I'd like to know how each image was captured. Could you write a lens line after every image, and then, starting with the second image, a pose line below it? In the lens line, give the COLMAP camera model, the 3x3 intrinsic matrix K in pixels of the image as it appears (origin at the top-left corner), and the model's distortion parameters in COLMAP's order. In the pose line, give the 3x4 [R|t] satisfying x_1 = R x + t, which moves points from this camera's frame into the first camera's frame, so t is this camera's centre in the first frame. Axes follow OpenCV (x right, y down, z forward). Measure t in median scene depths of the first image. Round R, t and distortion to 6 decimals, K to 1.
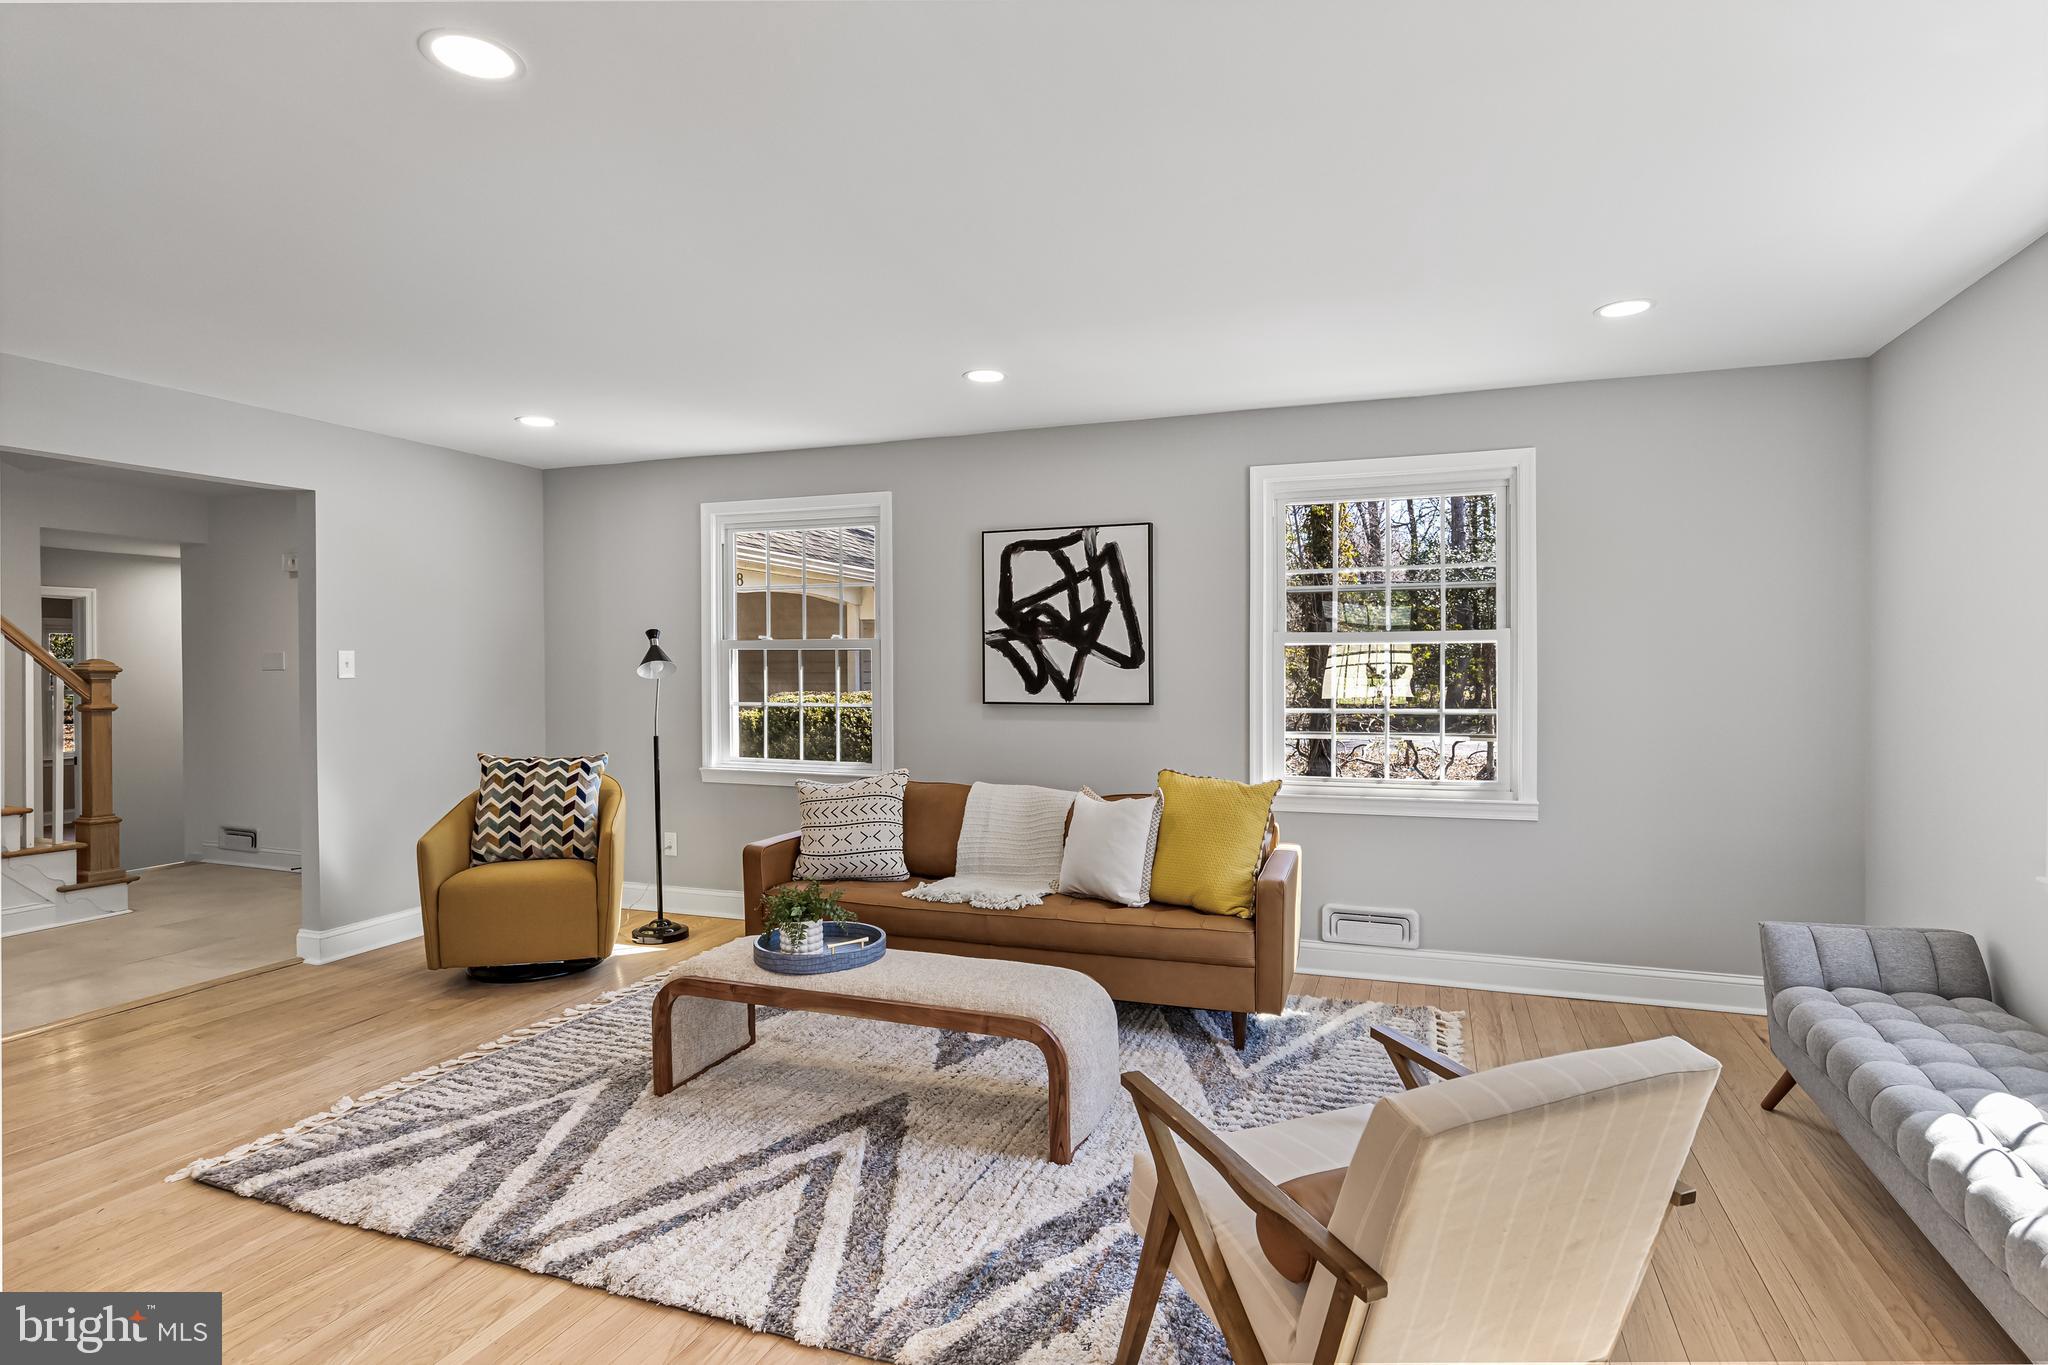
lens RADIAL K [[1077.4, 0, 1042.2], [0, 1077.4, 671.3], [0, 0, 1]] dist [-0.007325, -0.000083]
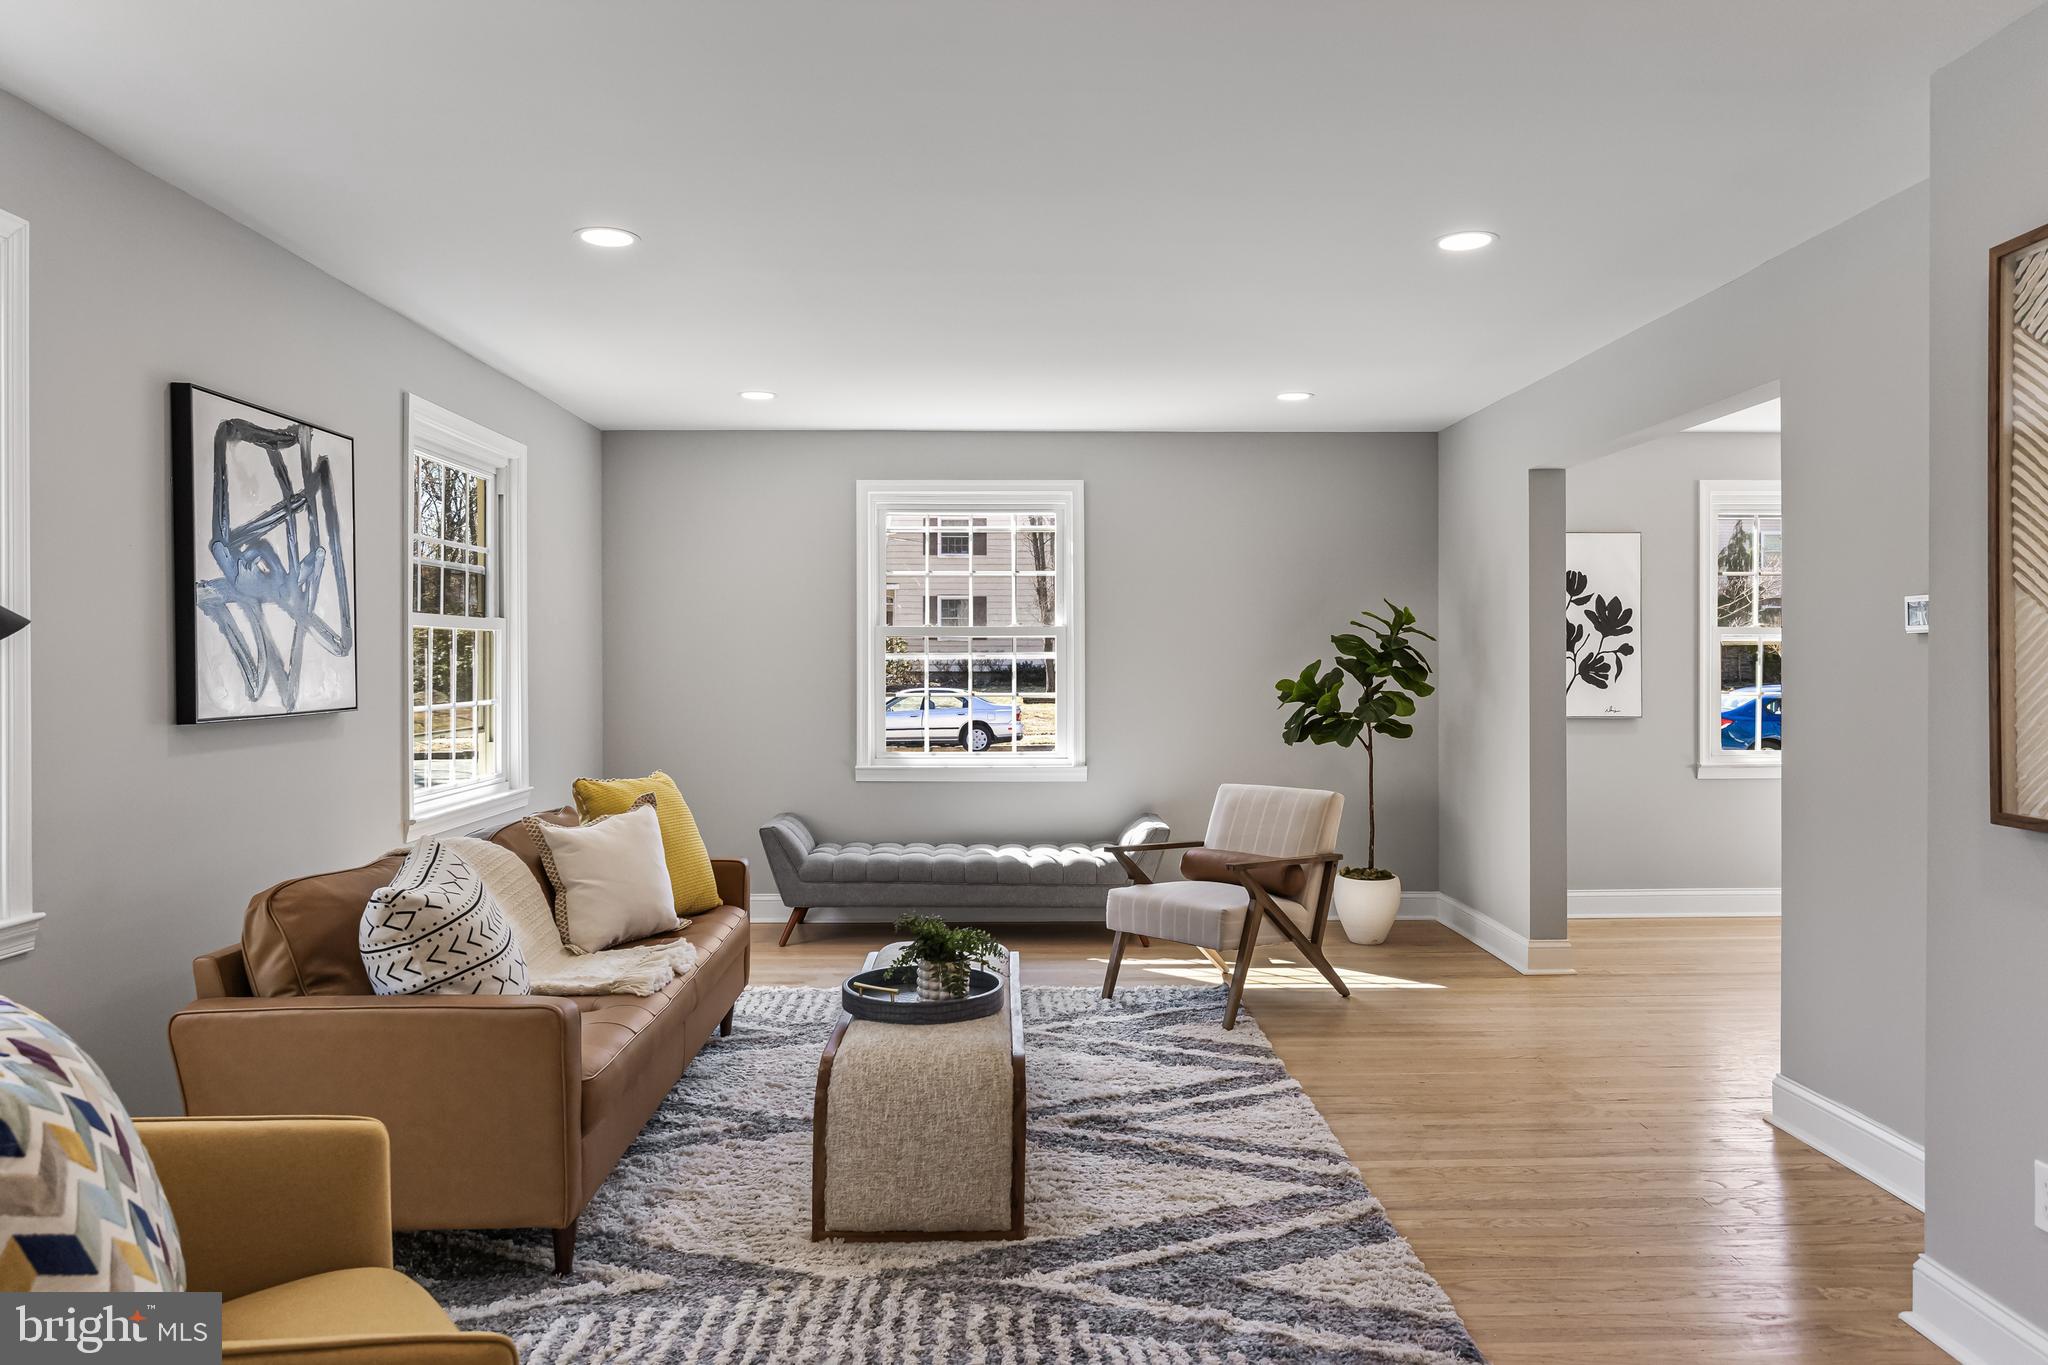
lens RADIAL K [[1323.1, 0, 1034.1], [0, 1323.1, 684.4], [0, 0, 1]] dist [-0.012359, 0.000860]
pose [[-0.357957, -0.013073, 0.933646, -0.801529], [0.008552, 0.999814, 0.017279, 0.004592], [-0.933699, 0.014170, -0.357779, 0.881008]]
